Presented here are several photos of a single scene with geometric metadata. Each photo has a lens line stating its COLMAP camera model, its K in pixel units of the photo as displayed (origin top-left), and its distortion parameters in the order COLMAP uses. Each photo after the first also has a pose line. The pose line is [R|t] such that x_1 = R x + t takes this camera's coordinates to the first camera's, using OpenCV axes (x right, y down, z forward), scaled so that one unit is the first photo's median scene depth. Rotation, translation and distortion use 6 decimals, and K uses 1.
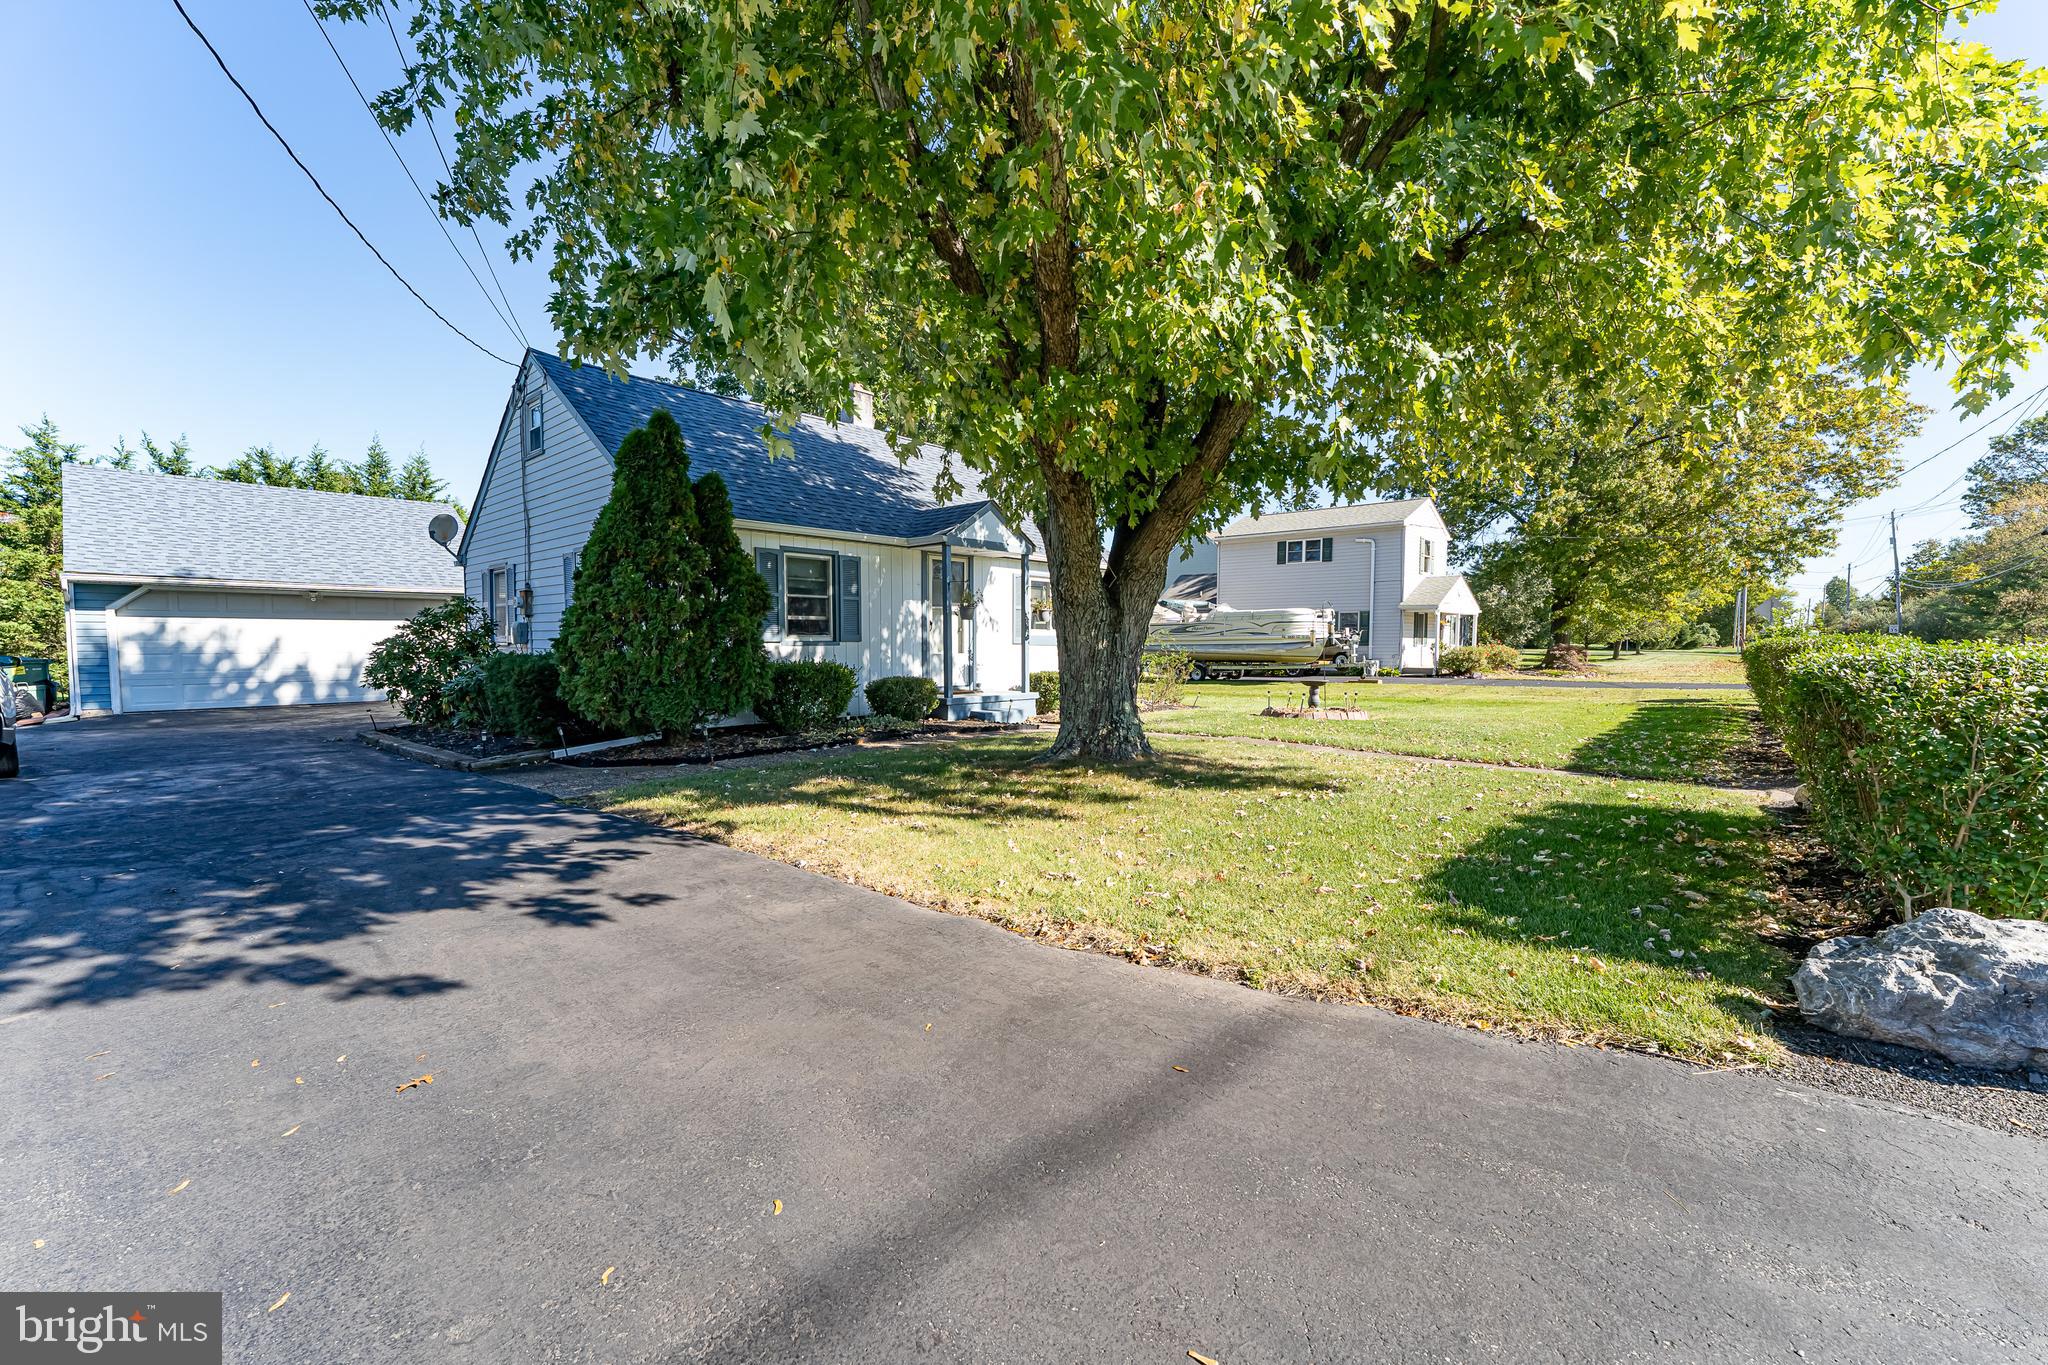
lens RADIAL K [[814.4, 0, 1034.5], [0, 814.4, 691.4], [0, 0, 1]] dist [-0.000111, -0.000093]
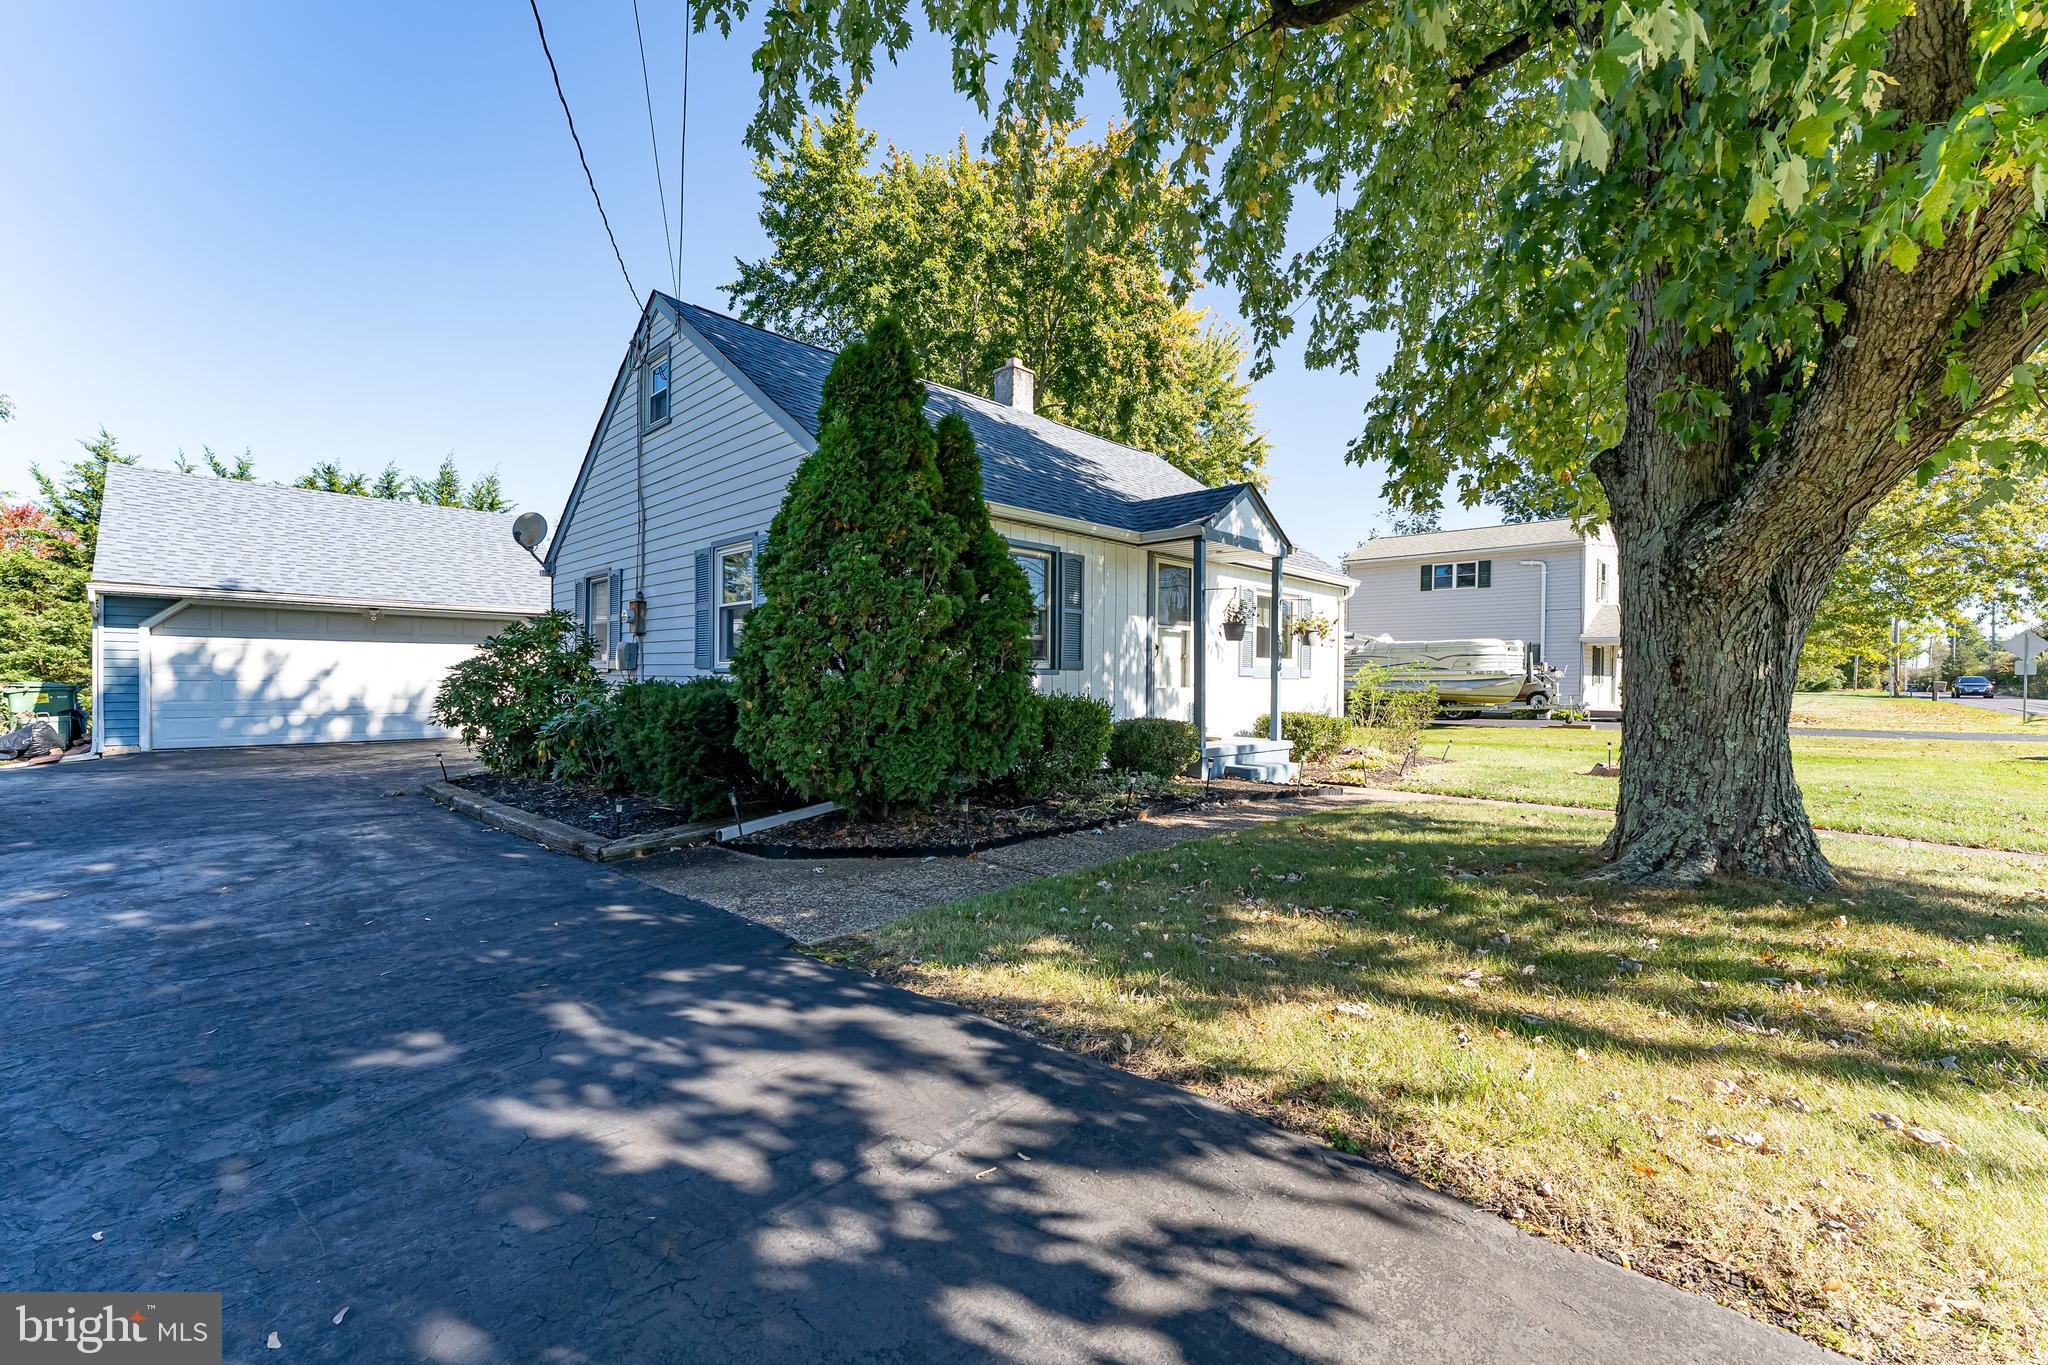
lens RADIAL K [[830.7, 0, 1020.3], [0, 830.7, 692.0], [0, 0, 1]] dist [0.001211, 0.000100]
pose [[0.998238, 0.009207, -0.058623, -0.209660], [-0.011829, 0.998938, -0.044533, -0.006679], [0.058151, 0.045148, 0.997286, 0.231720]]
